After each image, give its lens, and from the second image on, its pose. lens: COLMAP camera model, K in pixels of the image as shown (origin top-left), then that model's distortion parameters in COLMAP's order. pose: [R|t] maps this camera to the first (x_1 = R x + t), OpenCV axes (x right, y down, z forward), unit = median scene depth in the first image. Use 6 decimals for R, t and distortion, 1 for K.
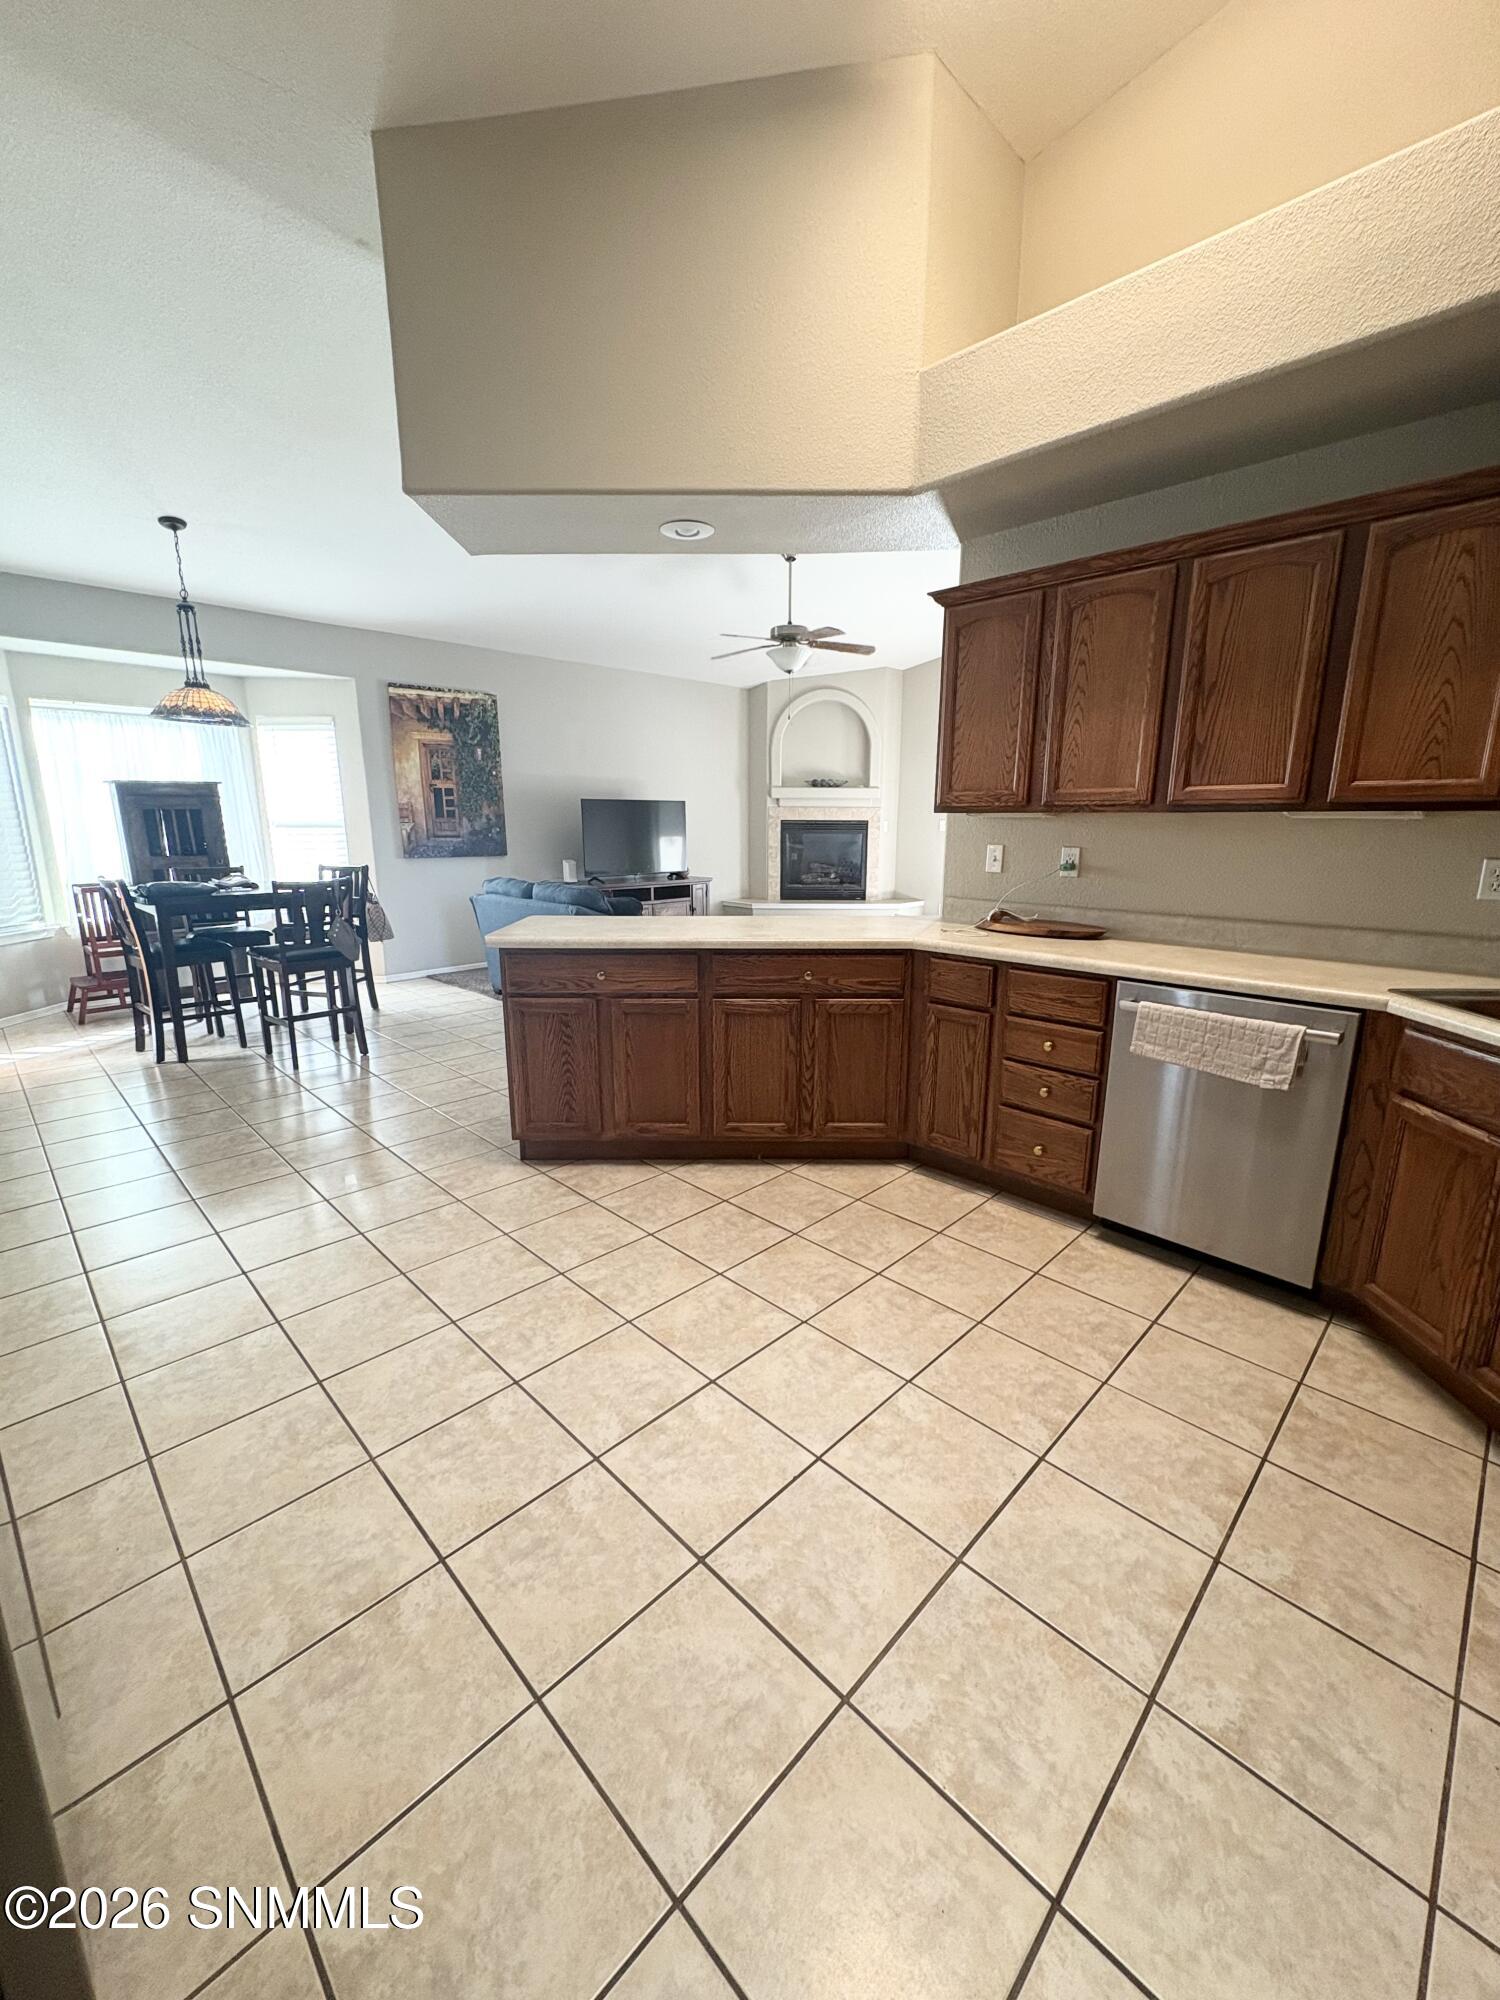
lens RADIAL K [[795.7, 0, 754.1], [0, 795.7, 999.3], [0, 0, 1]] dist [-0.002778, 0.000754]
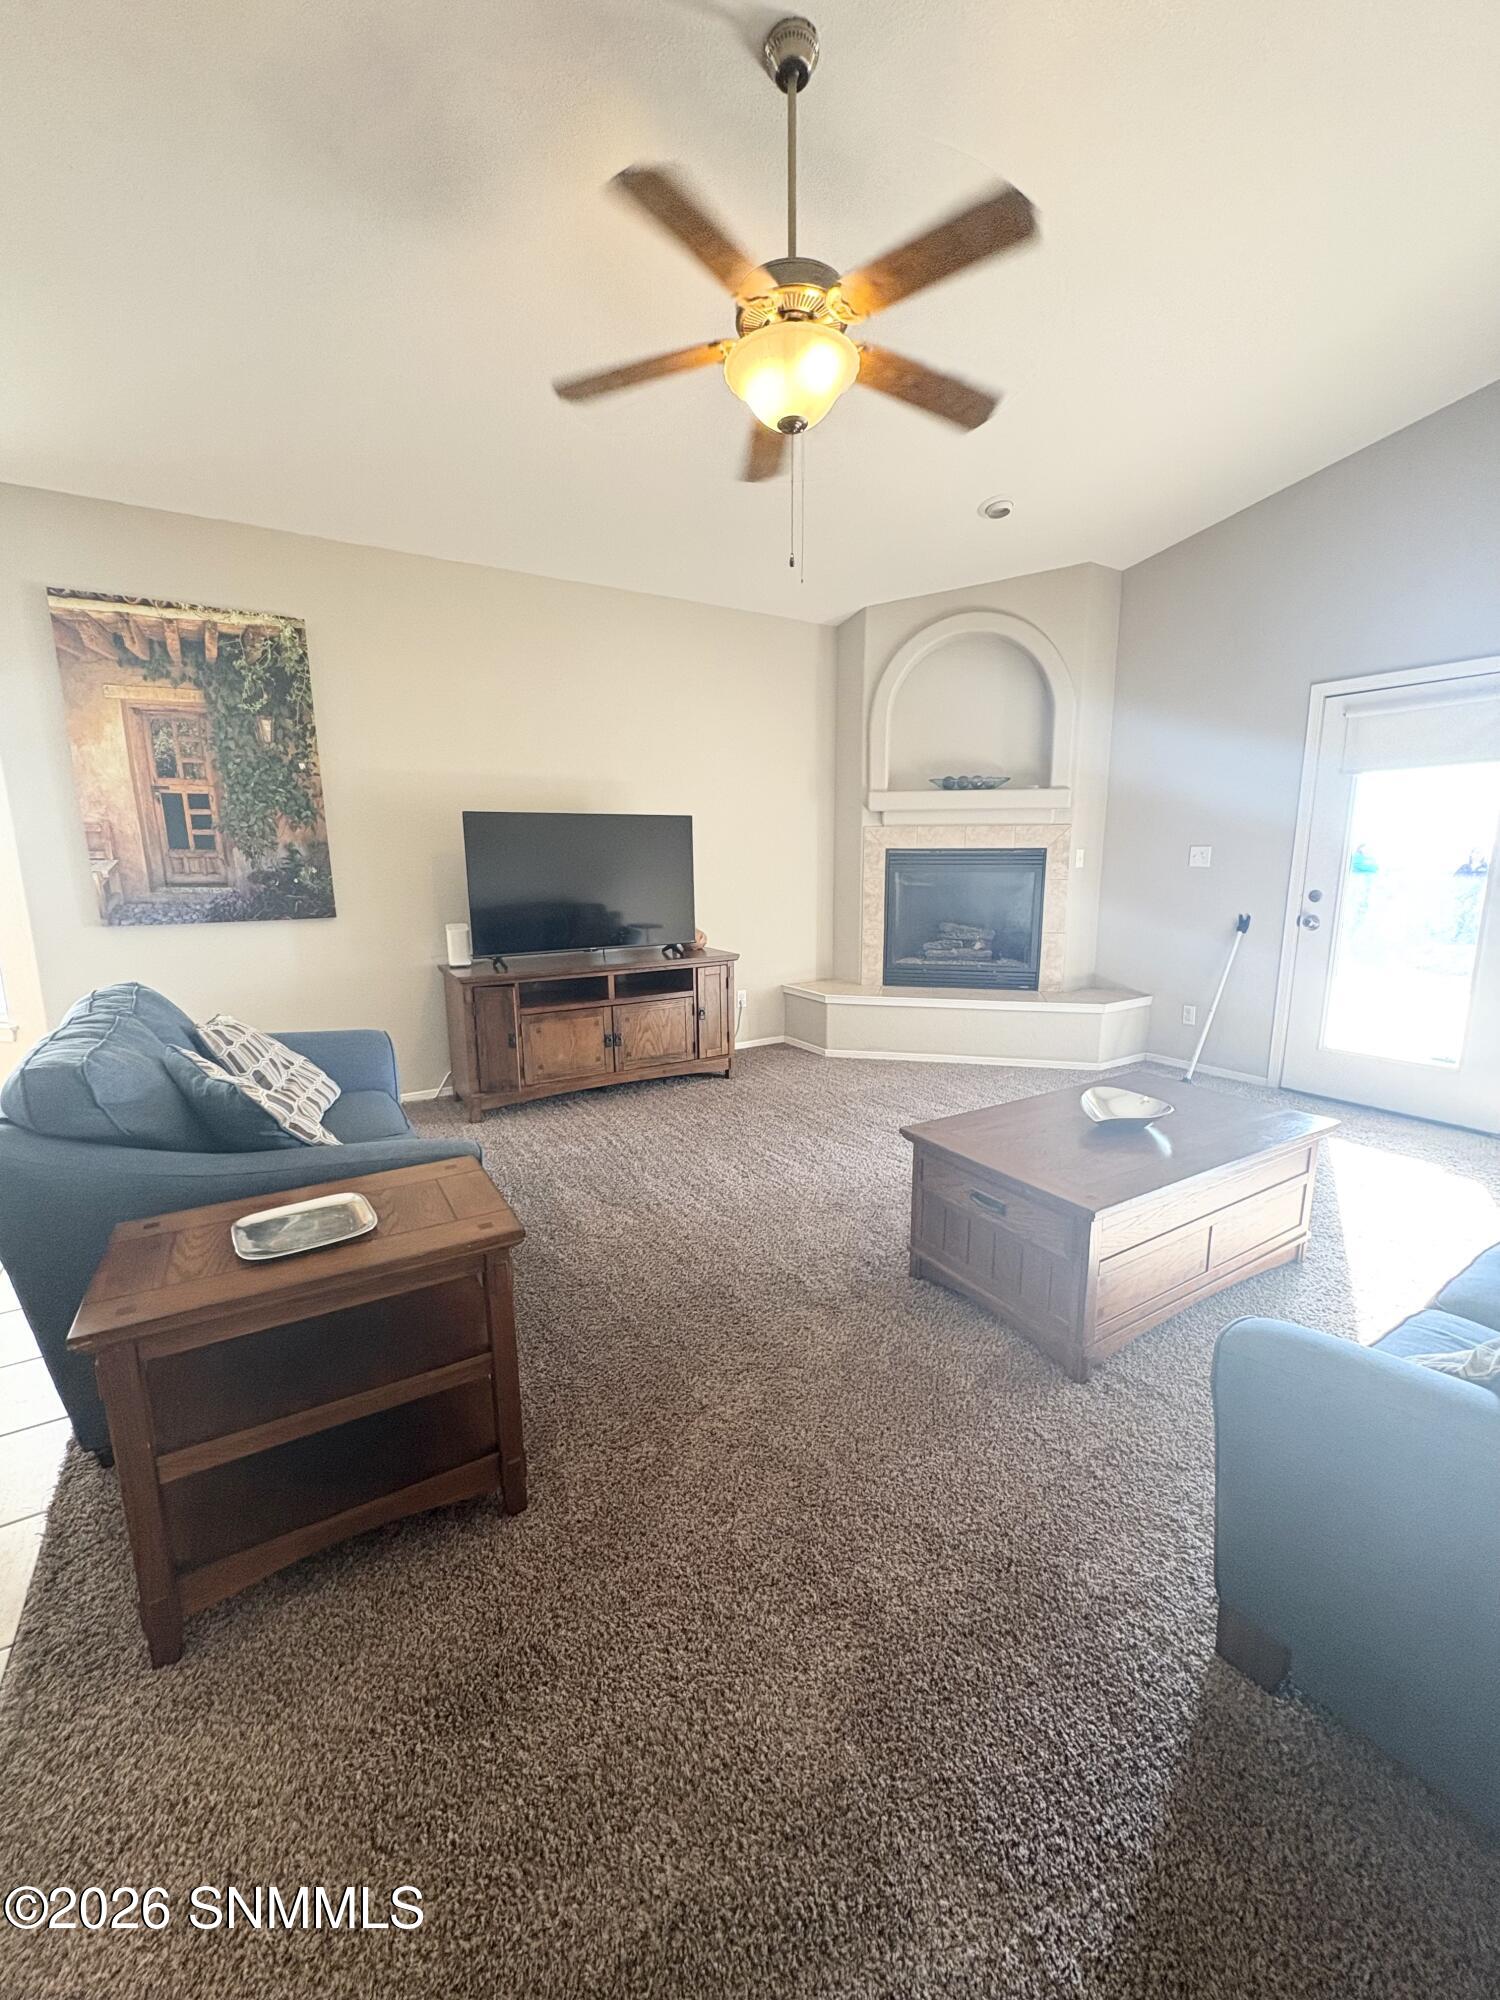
lens RADIAL K [[795.7, 0, 758.3], [0, 795.7, 1002.4], [0, 0, 1]] dist [-0.002778, 0.000754]
pose [[0.974030, 0.037444, -0.223300, 0.095502], [-0.043677, 0.998780, -0.023040, -0.122112], [0.222165, 0.032194, 0.974477, 0.532887]]
